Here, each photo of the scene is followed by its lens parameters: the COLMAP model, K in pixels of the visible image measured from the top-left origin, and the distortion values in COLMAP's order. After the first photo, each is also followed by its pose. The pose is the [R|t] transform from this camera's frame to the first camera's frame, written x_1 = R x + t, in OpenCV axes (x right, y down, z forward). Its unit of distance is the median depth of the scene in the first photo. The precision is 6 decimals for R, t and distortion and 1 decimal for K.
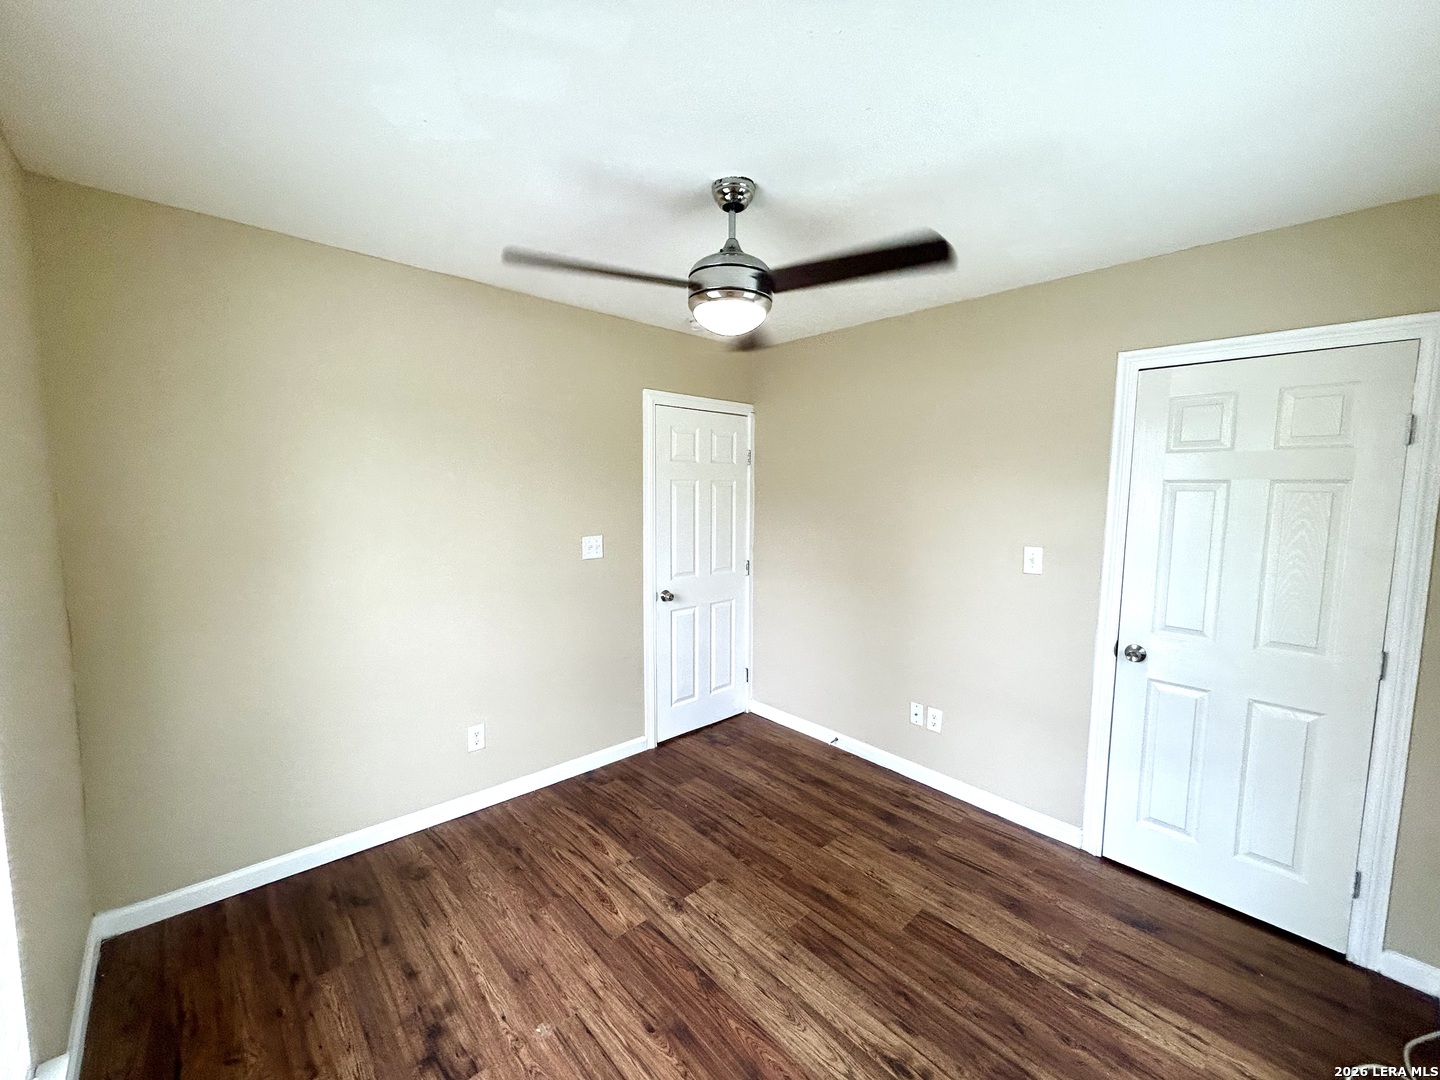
lens RADIAL K [[578.8, 0, 719.1], [0, 578.8, 543.7], [0, 0, 1]] dist [0.000658, 0.000953]
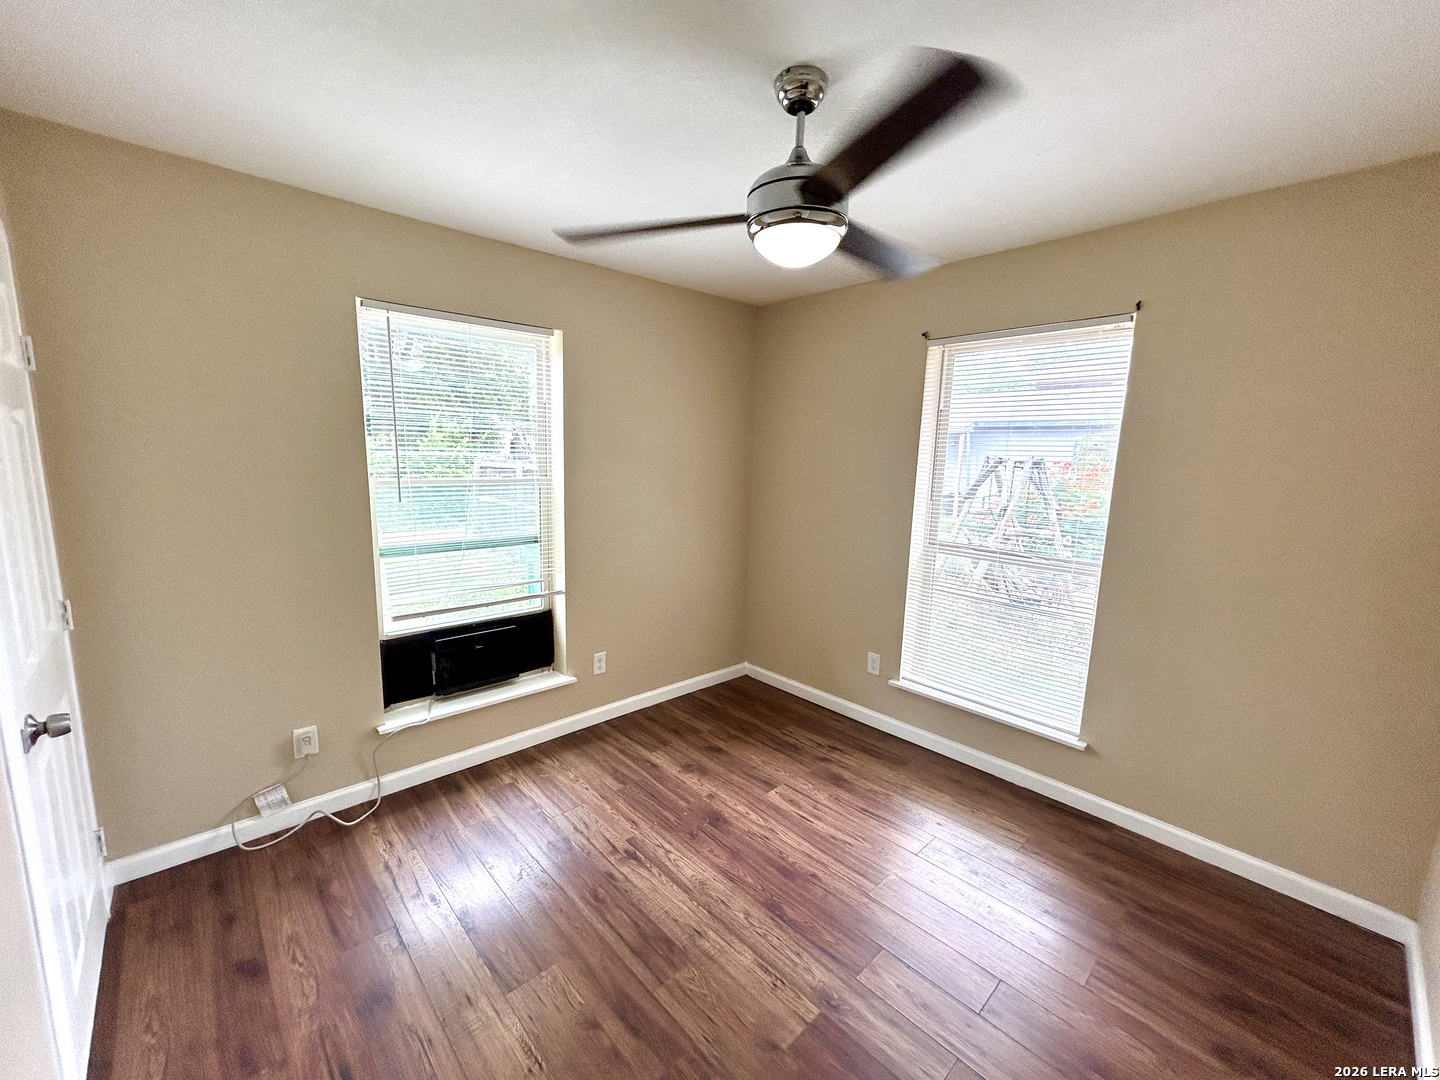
lens RADIAL K [[578.8, 0, 715.0], [0, 578.8, 533.0], [0, 0, 1]] dist [0.000658, 0.000953]
pose [[-0.999339, -0.036341, -0.000657, 0.111919], [-0.035363, 0.967943, 0.248668, -0.181353], [-0.008400, 0.248527, -0.968589, 1.803014]]
